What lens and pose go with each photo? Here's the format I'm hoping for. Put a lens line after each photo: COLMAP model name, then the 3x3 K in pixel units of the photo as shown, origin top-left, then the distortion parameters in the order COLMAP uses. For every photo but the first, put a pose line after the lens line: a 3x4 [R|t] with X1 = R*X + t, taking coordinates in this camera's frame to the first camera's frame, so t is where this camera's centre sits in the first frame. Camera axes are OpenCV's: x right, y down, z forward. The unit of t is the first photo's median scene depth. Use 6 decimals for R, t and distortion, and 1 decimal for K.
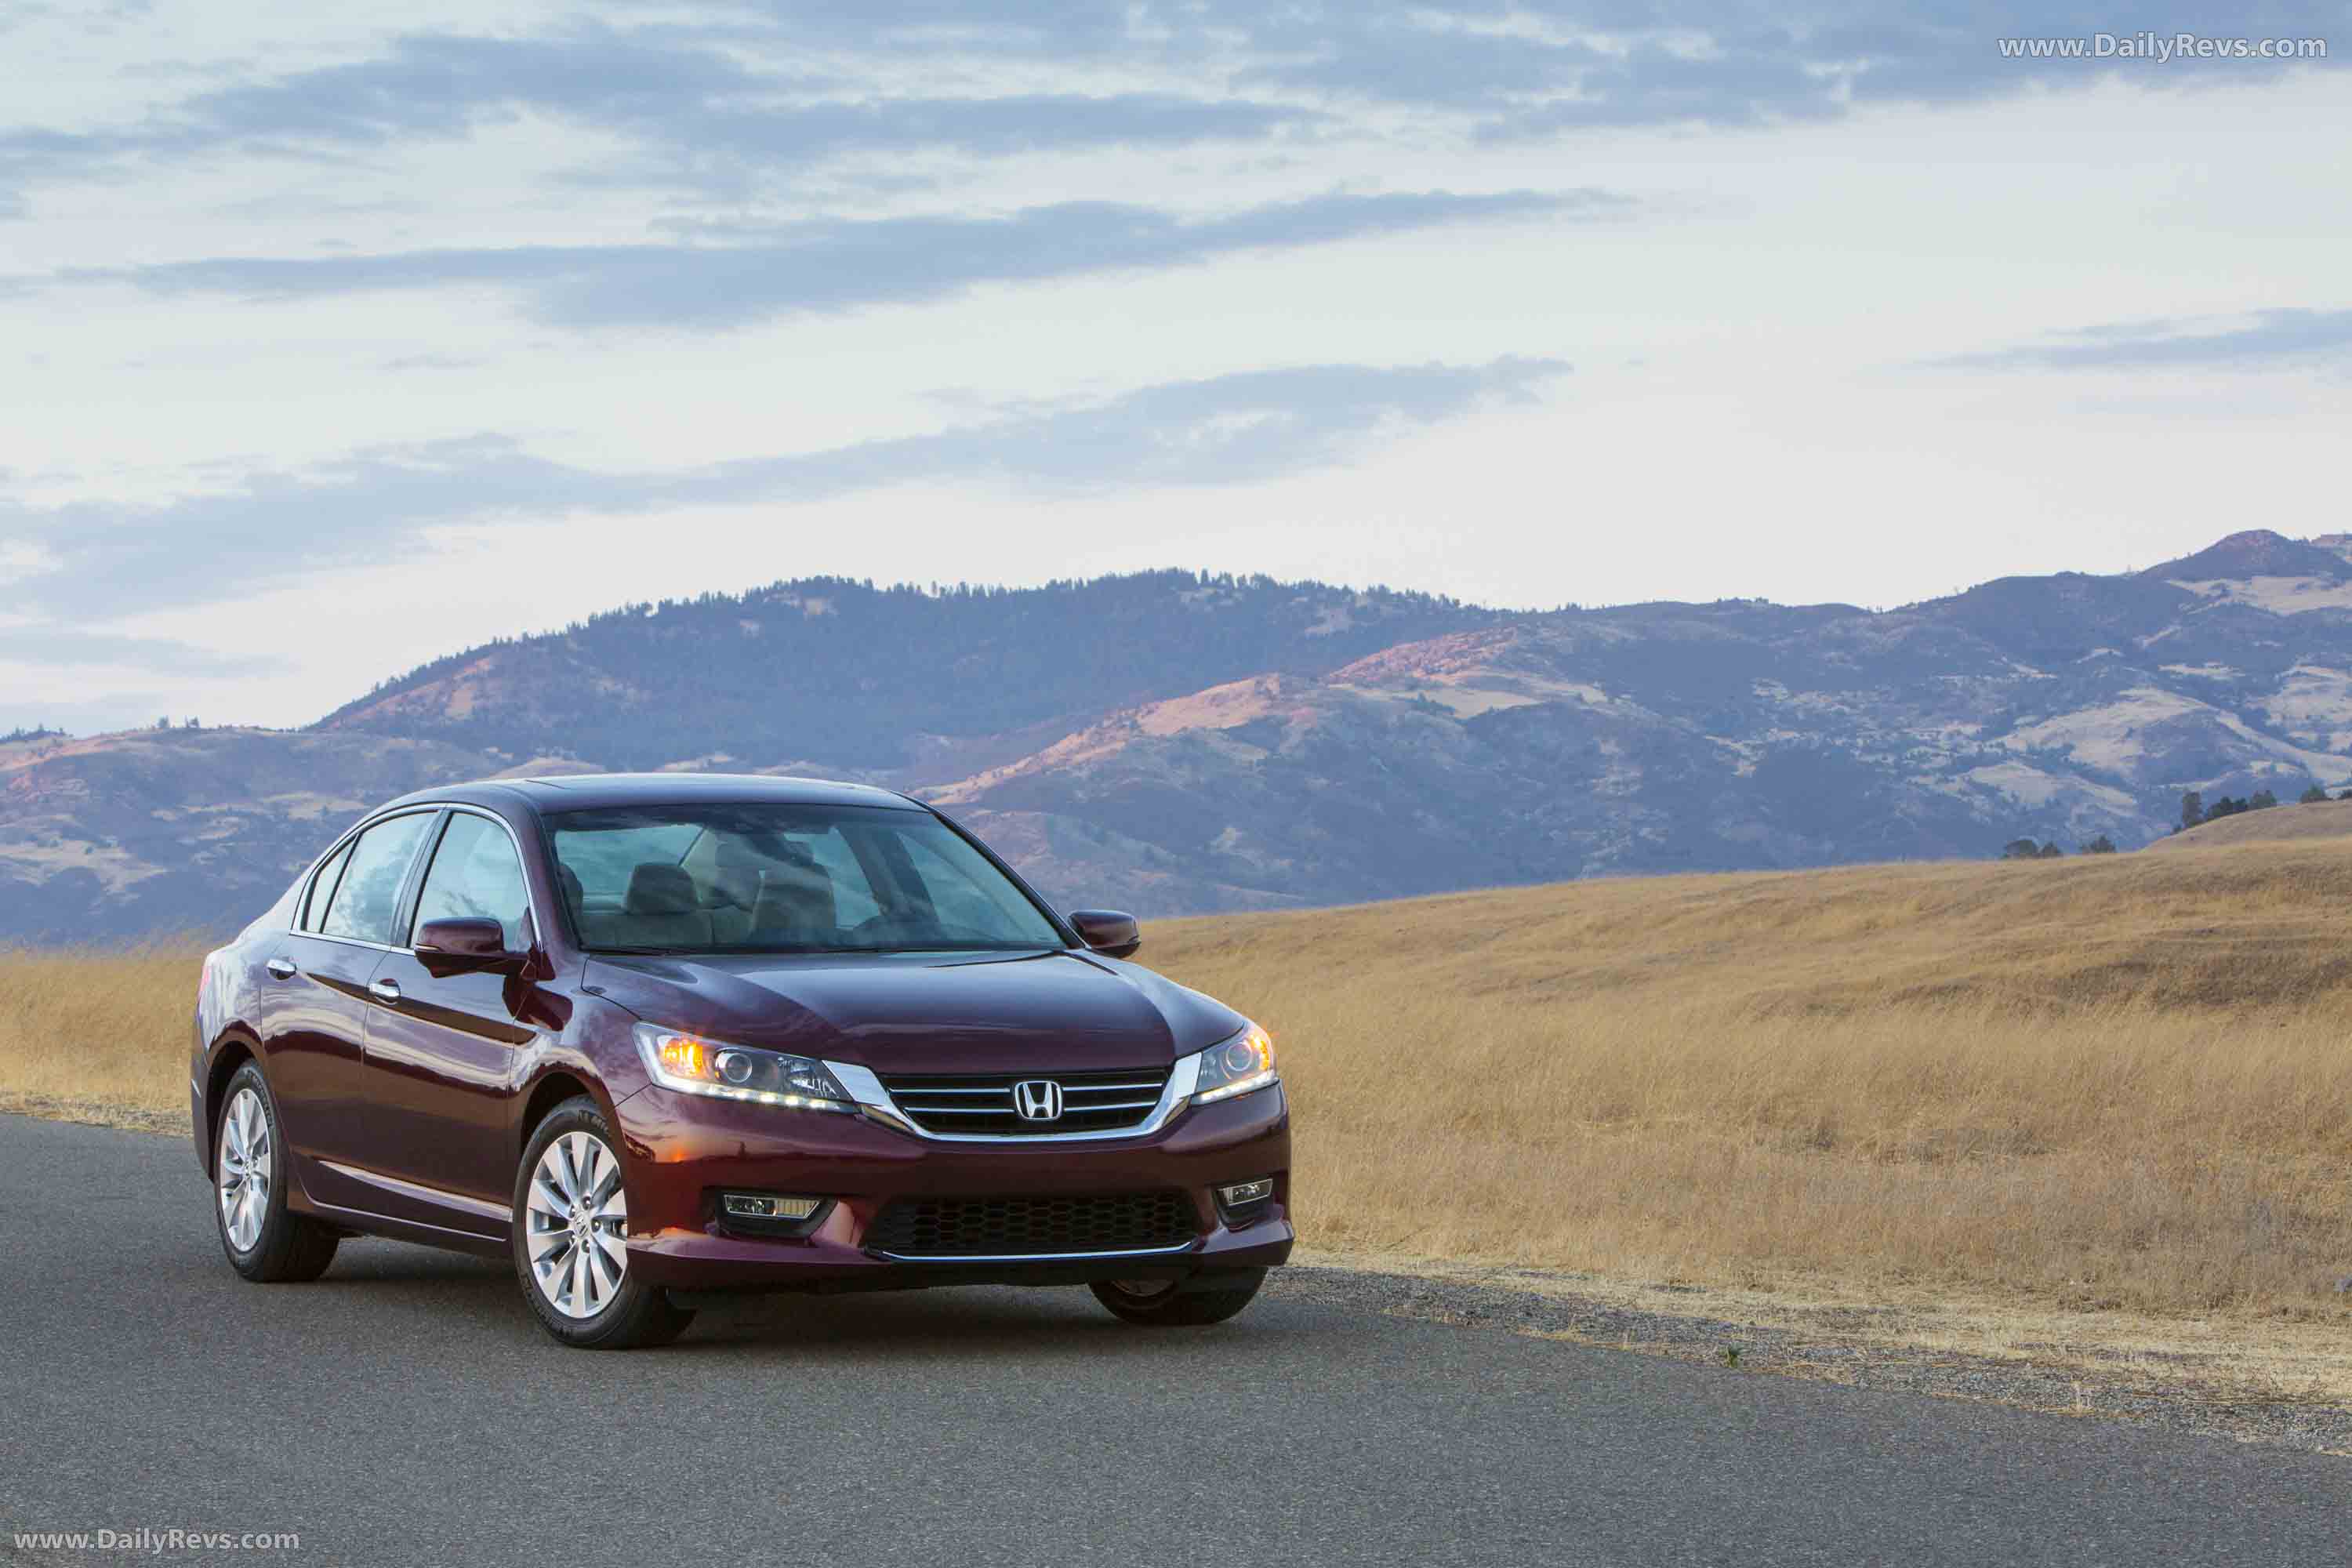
lens RADIAL K [[7087.1, 0, 1227.4], [0, 7087.1, 784.6], [0, 0, 1]] dist [-0.022453, 1.619959]
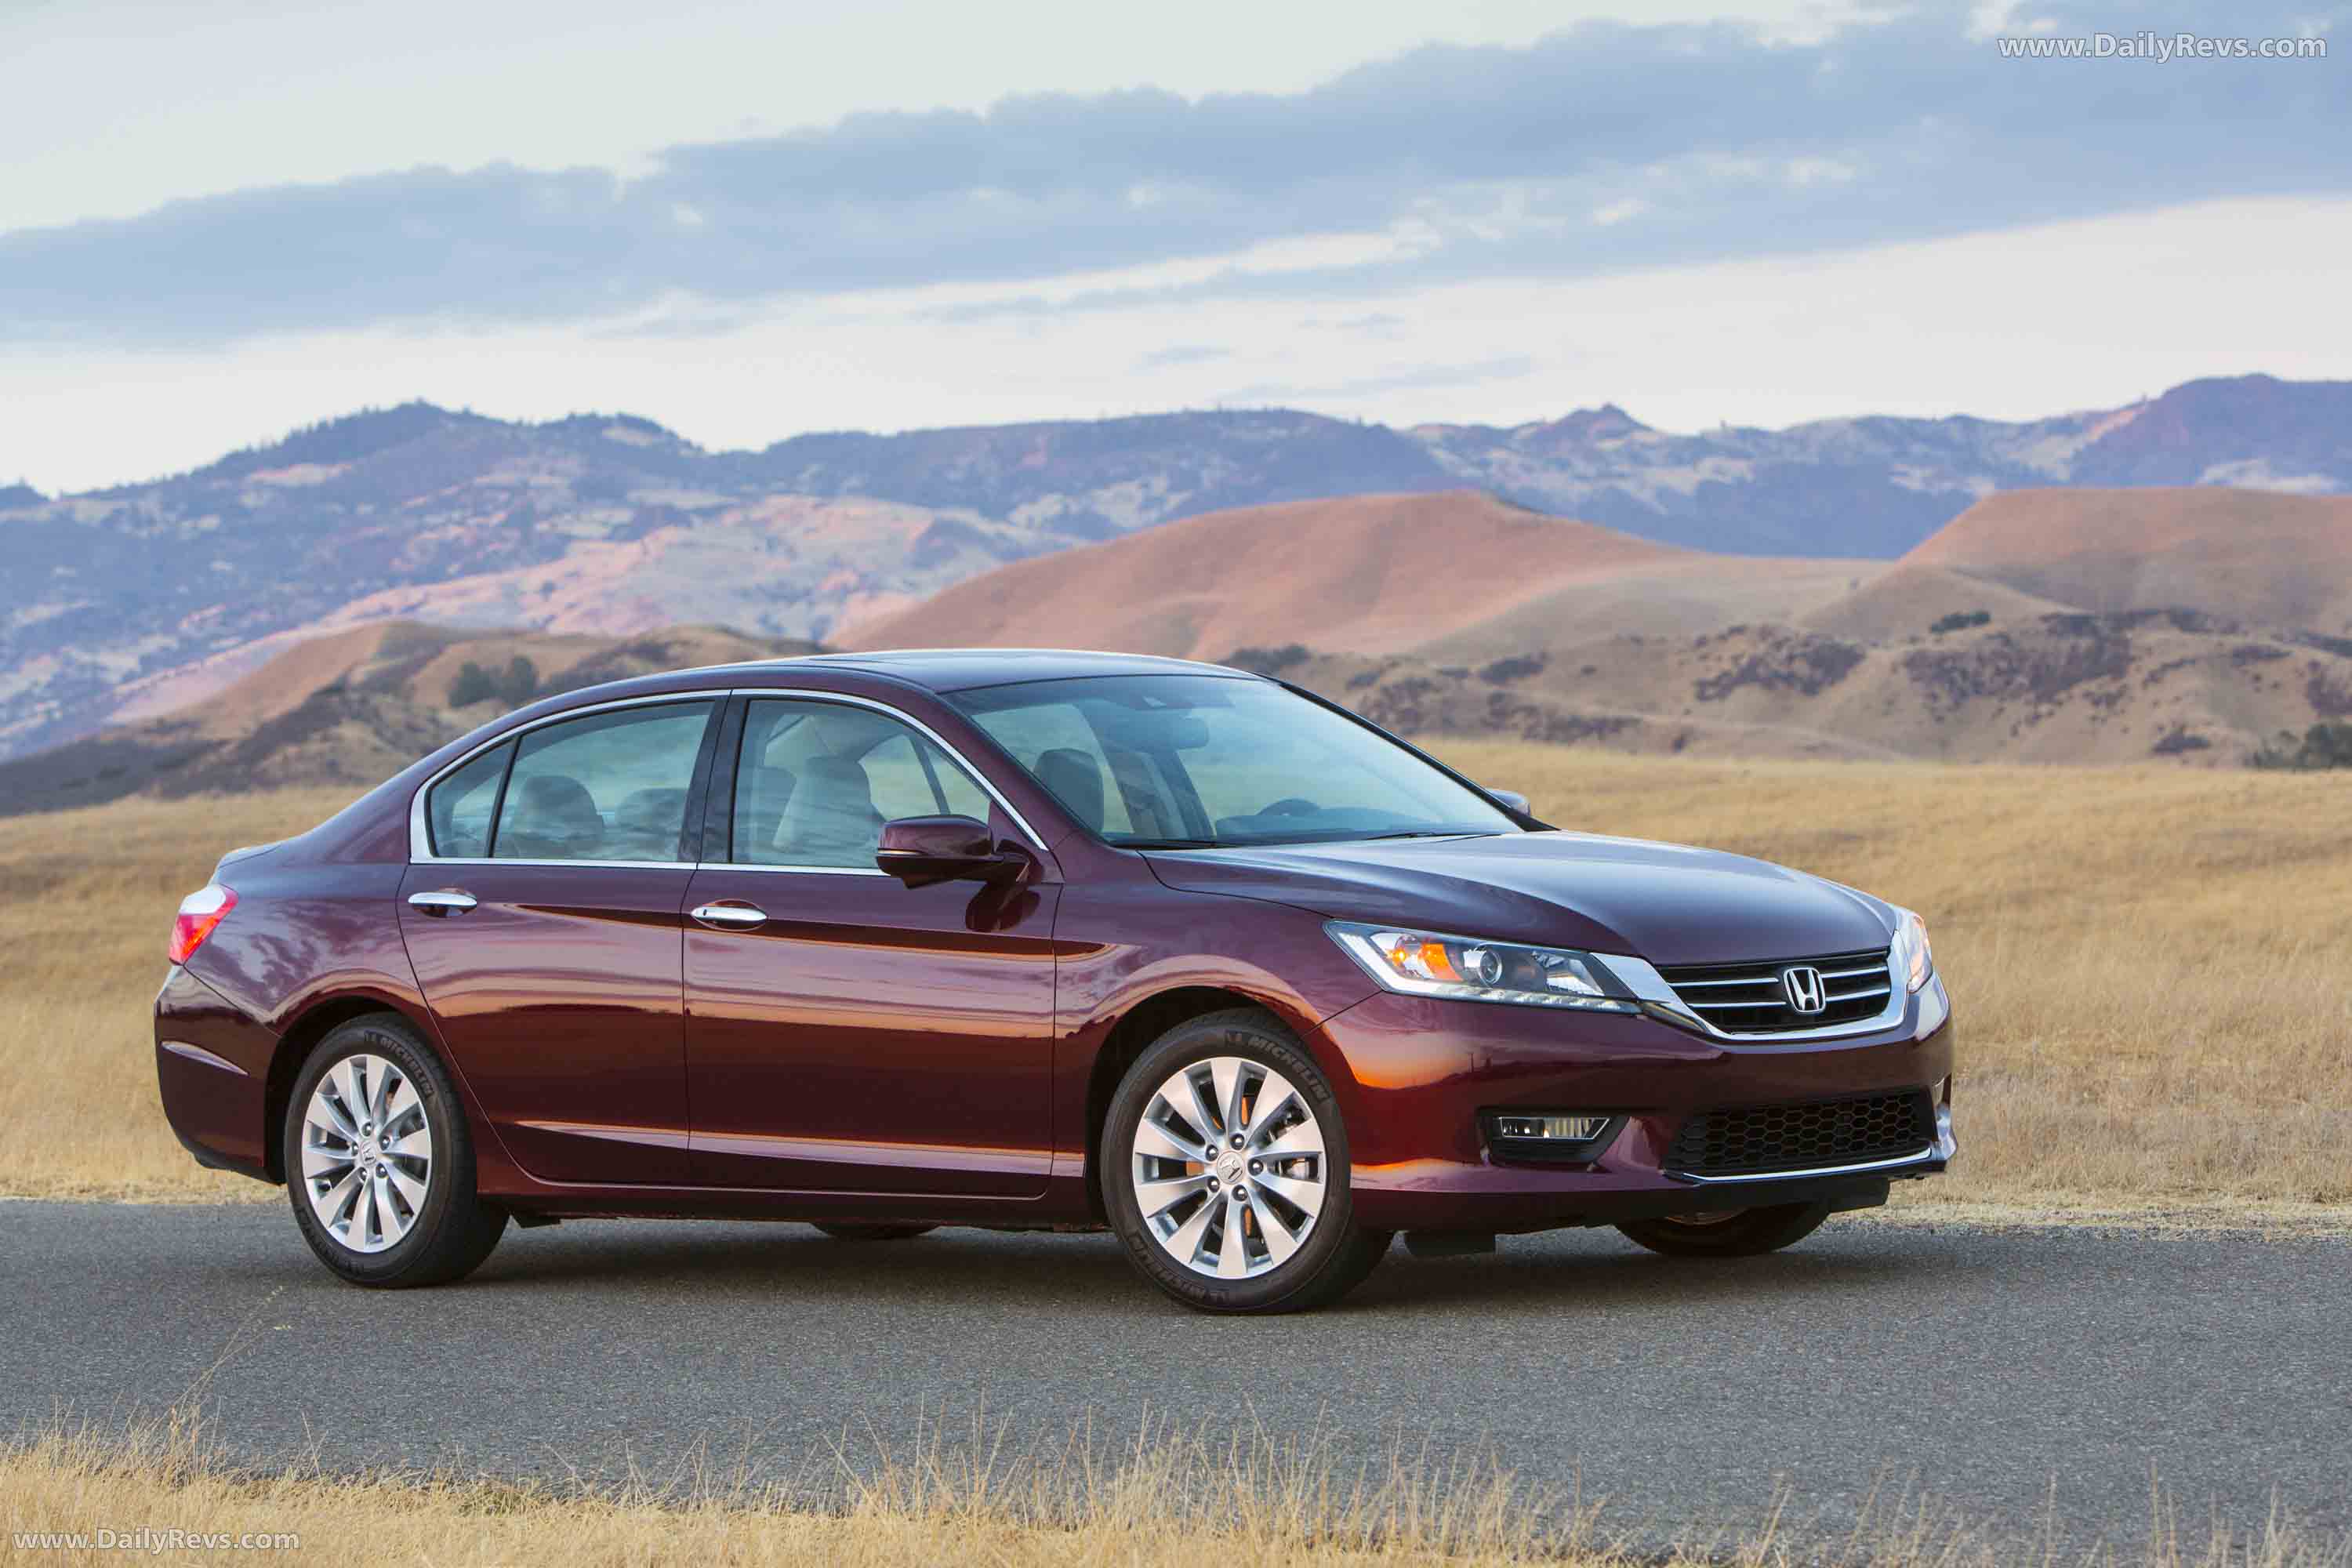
lens RADIAL K [[7685.7, 0, 1176.5], [0, 7685.7, 820.0], [0, 0, 1]] dist [0.033122, 2.578661]
pose [[0.931891, -0.037390, 0.360807, -0.368811], [0.036197, 0.999294, 0.010067, 0.010180], [-0.360929, 0.003679, 0.932586, 0.135792]]
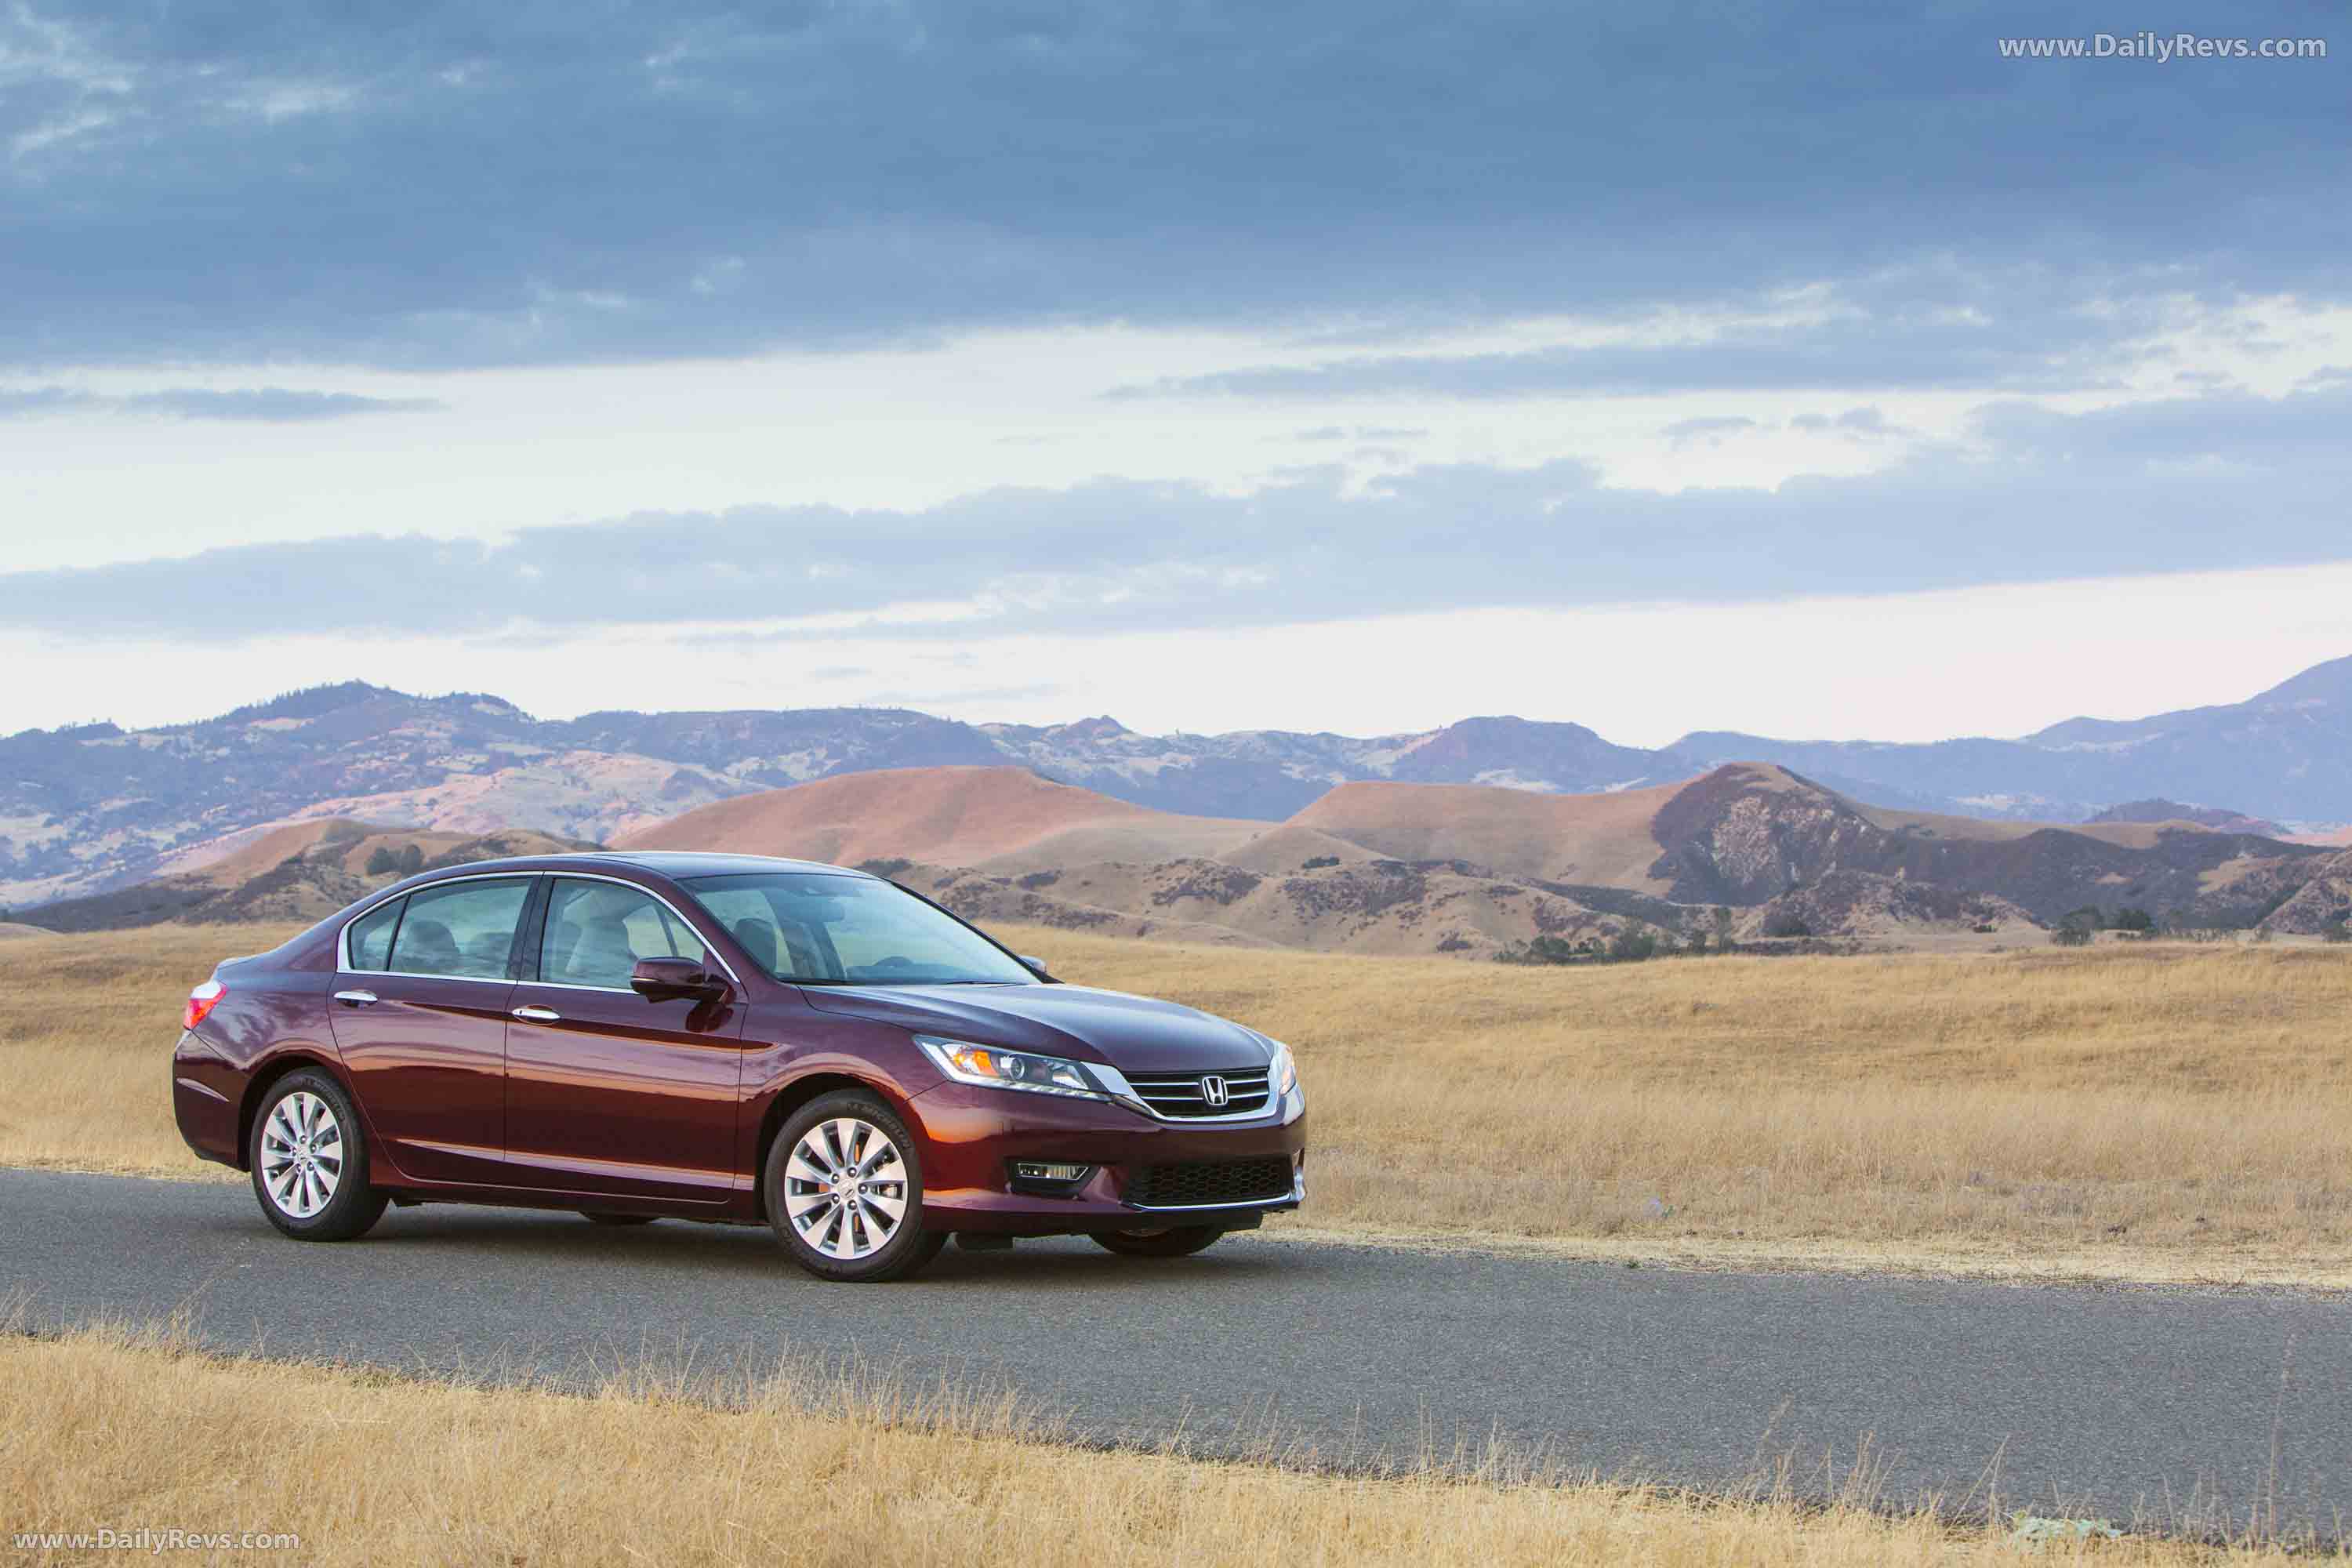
lens RADIAL K [[4858.7, 0, 1176.4], [0, 4858.7, 830.8], [0, 0, 1]] dist [-0.304771, 0.043802]
pose [[0.903899, 0.013714, 0.427526, -0.367652], [-0.006520, 0.999812, -0.018285, 0.010150], [-0.427696, 0.013741, 0.903818, 0.138611]]
